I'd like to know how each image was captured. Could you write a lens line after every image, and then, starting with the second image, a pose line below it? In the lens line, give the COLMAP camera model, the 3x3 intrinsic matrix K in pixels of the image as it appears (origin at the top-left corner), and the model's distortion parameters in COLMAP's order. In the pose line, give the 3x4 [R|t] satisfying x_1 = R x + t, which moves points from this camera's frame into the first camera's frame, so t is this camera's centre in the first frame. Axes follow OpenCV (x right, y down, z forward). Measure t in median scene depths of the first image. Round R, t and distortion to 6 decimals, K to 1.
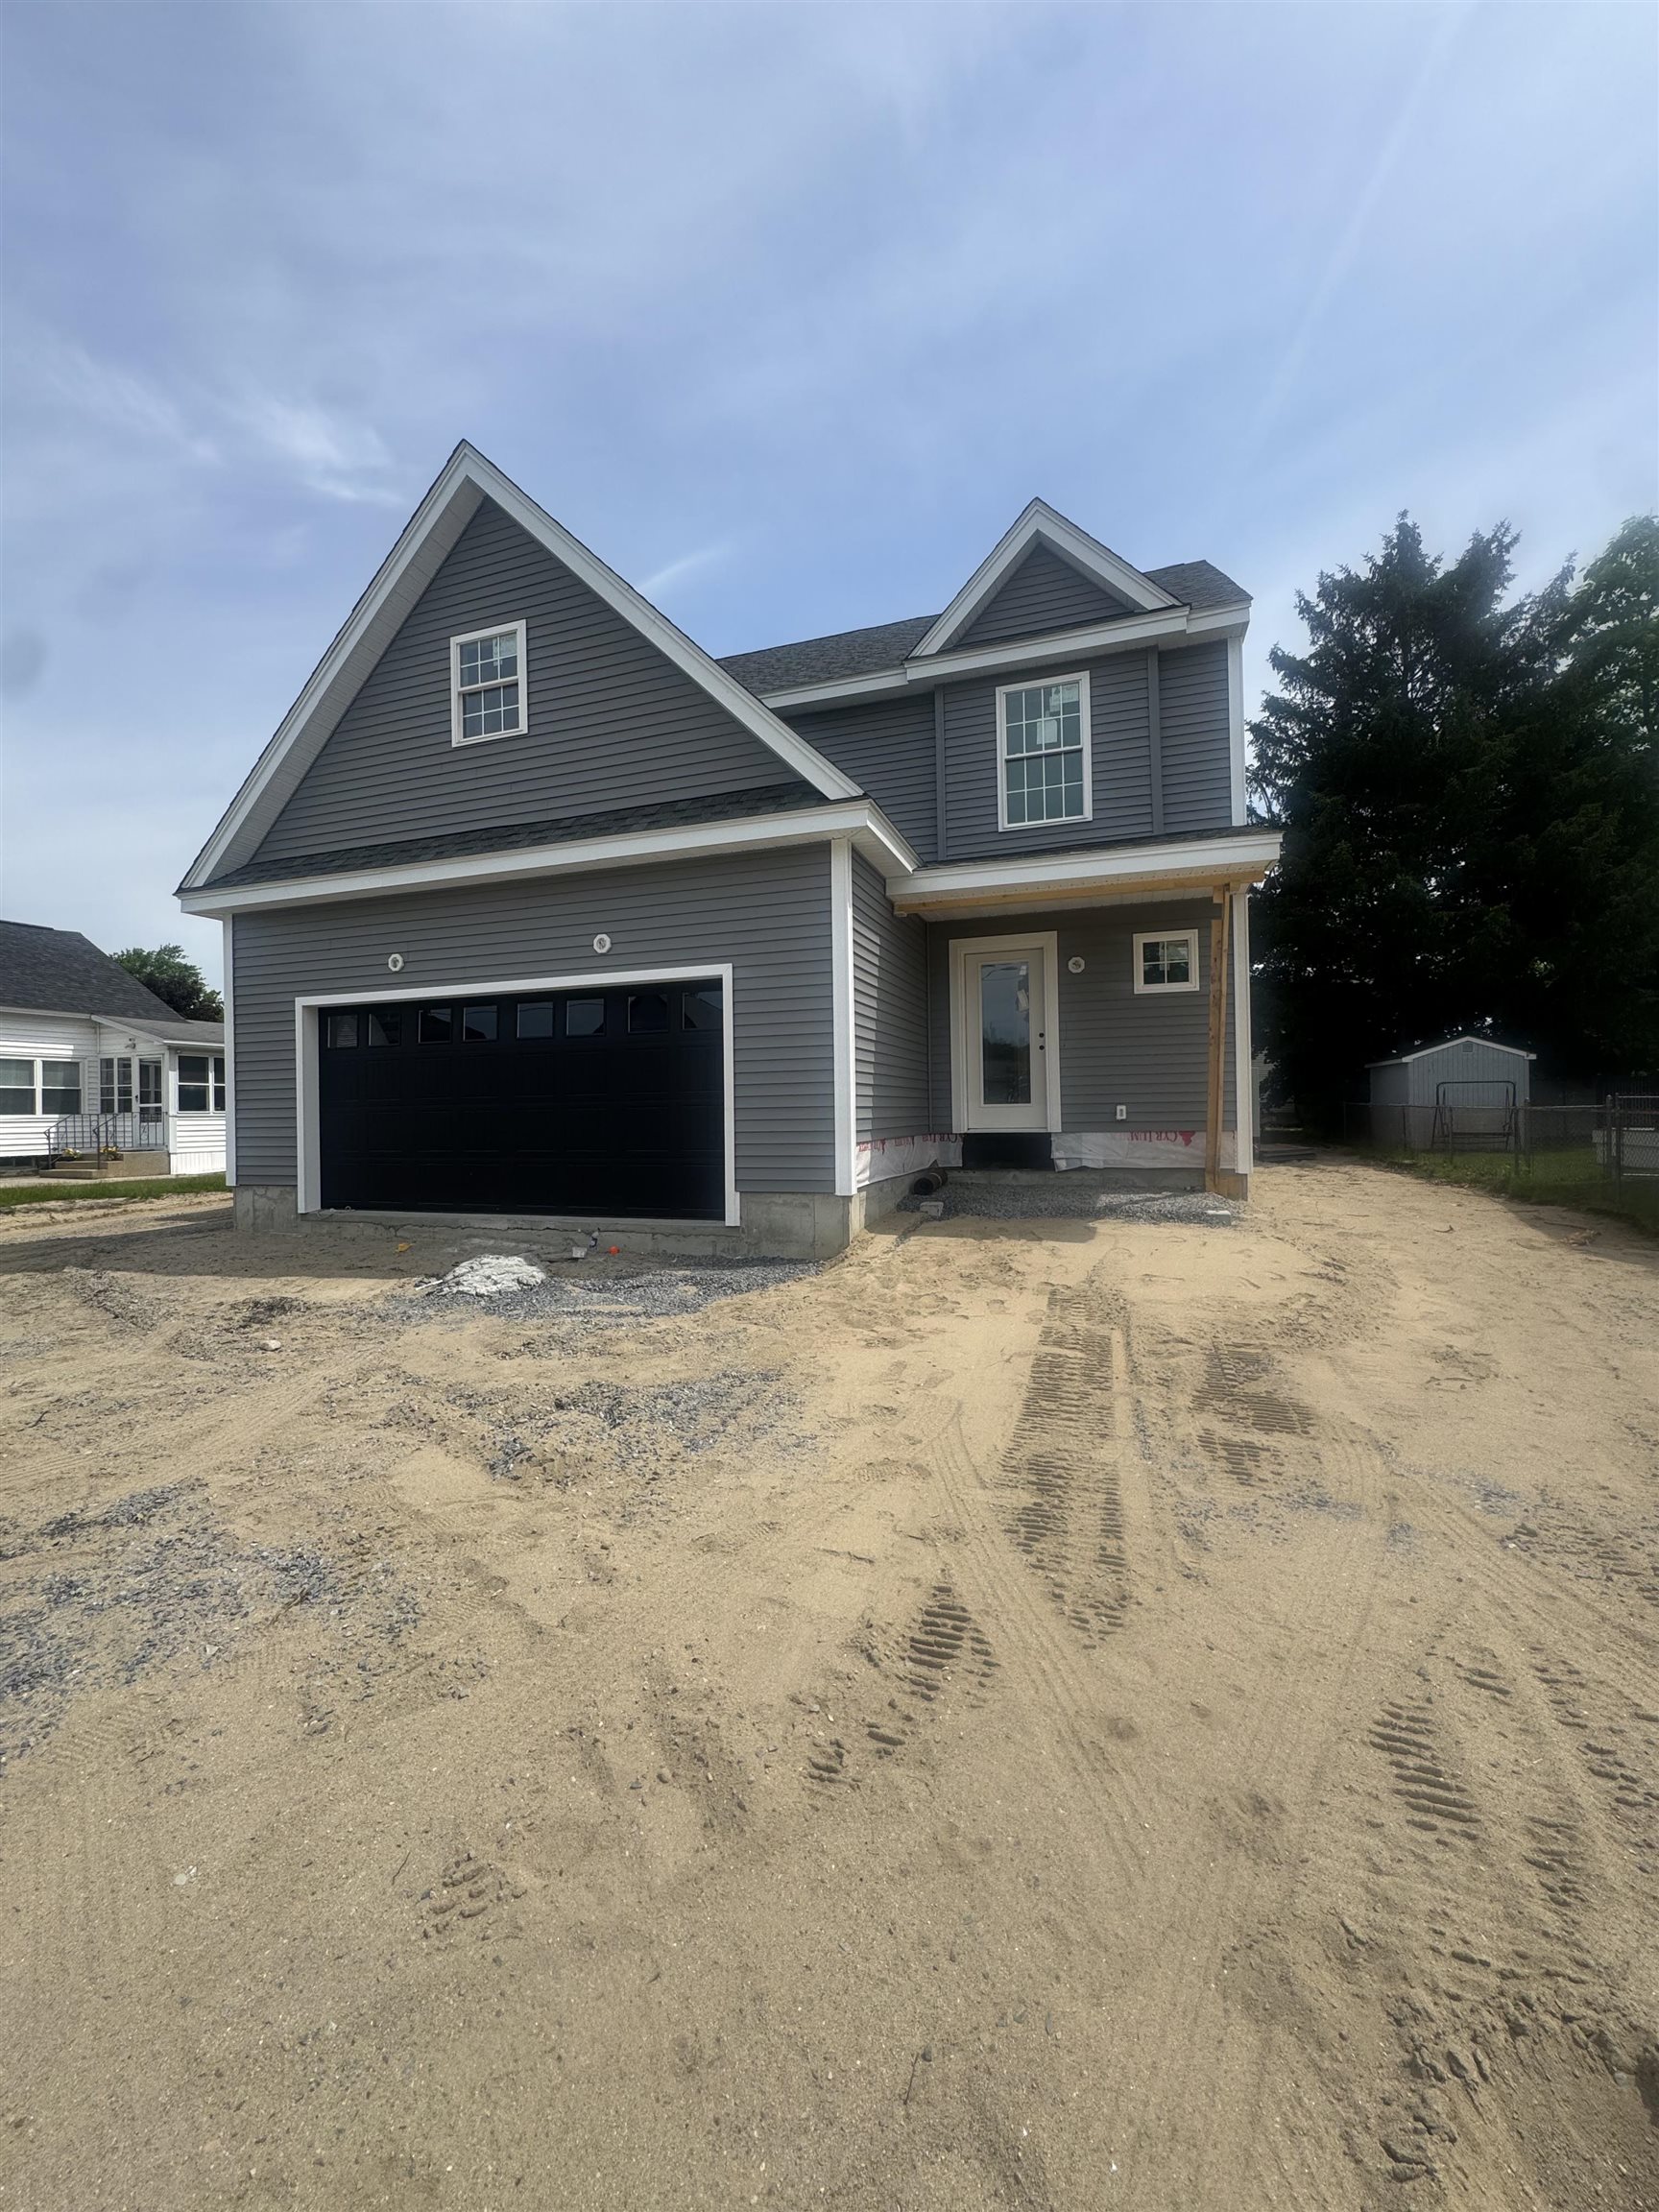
lens RADIAL K [[886.0, 0, 825.7], [0, 886.0, 1109.2], [0, 0, 1]] dist [-0.009627, 0.003358]
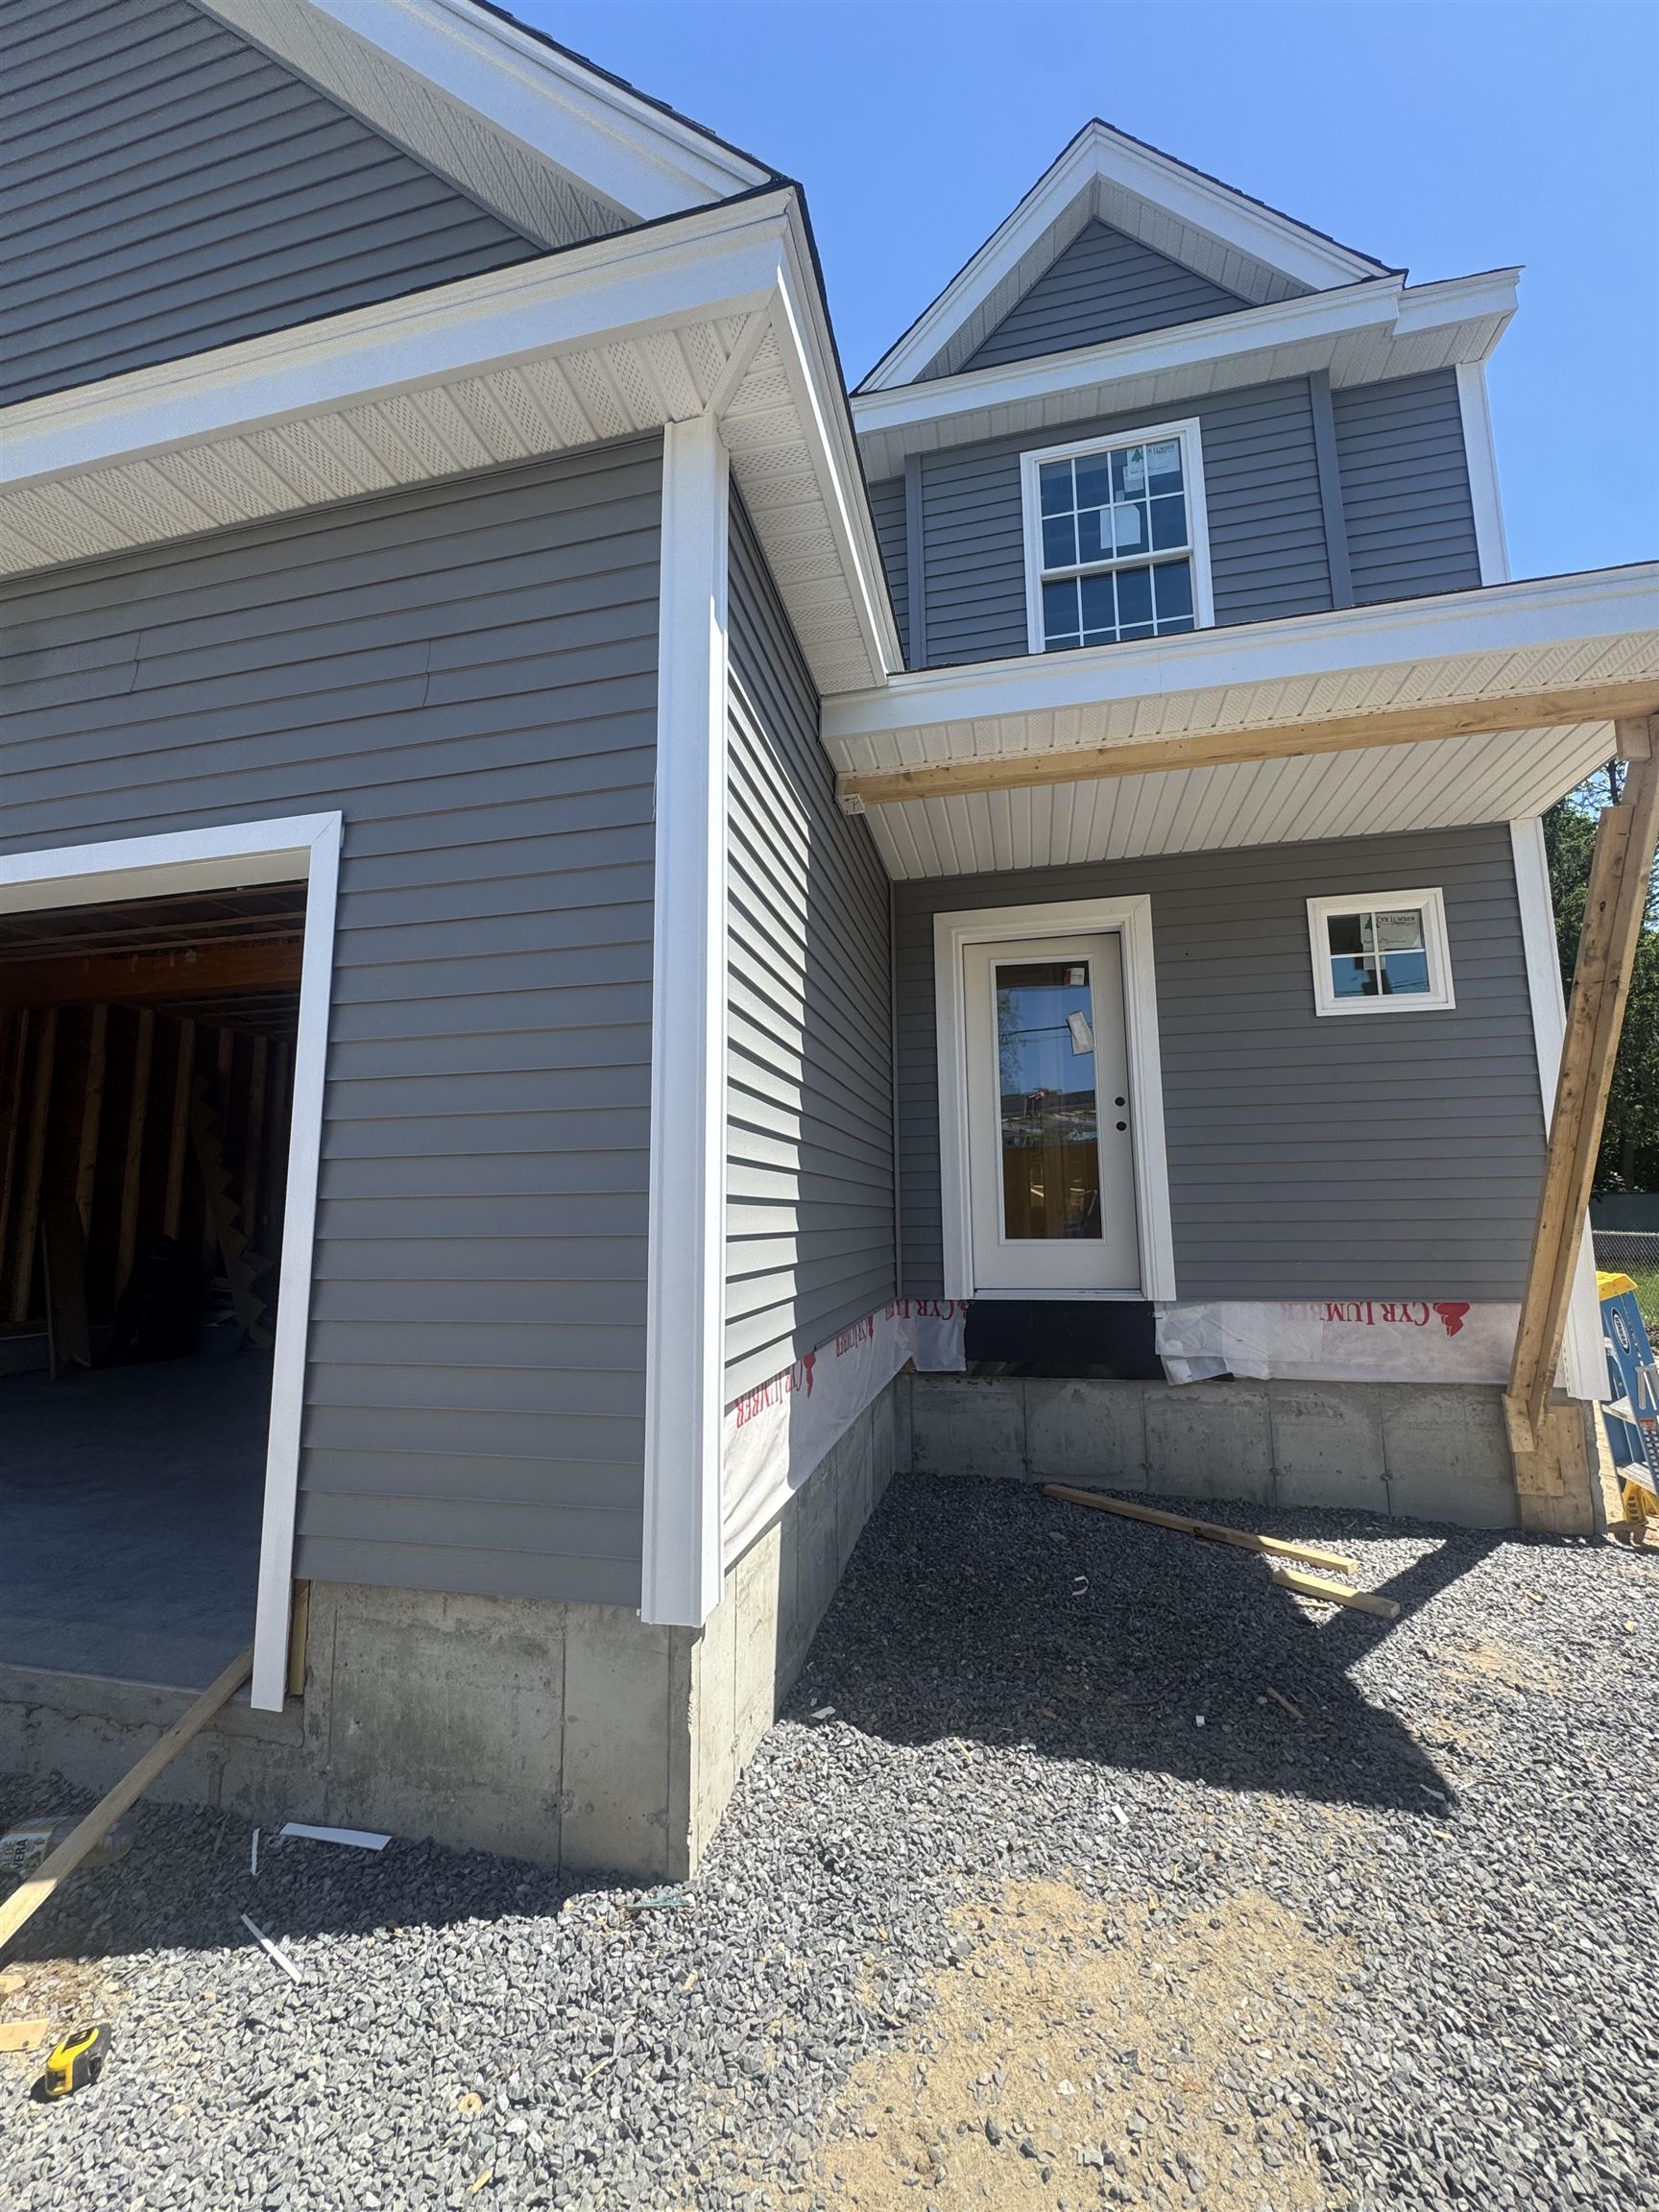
lens RADIAL K [[886.0, 0, 830.1], [0, 886.0, 1102.9], [0, 0, 1]] dist [-0.009627, 0.003358]
pose [[0.994127, 0.018019, 0.106713, 0.028622], [-0.004314, 0.991856, -0.127291, -0.018970], [-0.108138, 0.126083, 0.986108, 0.552121]]
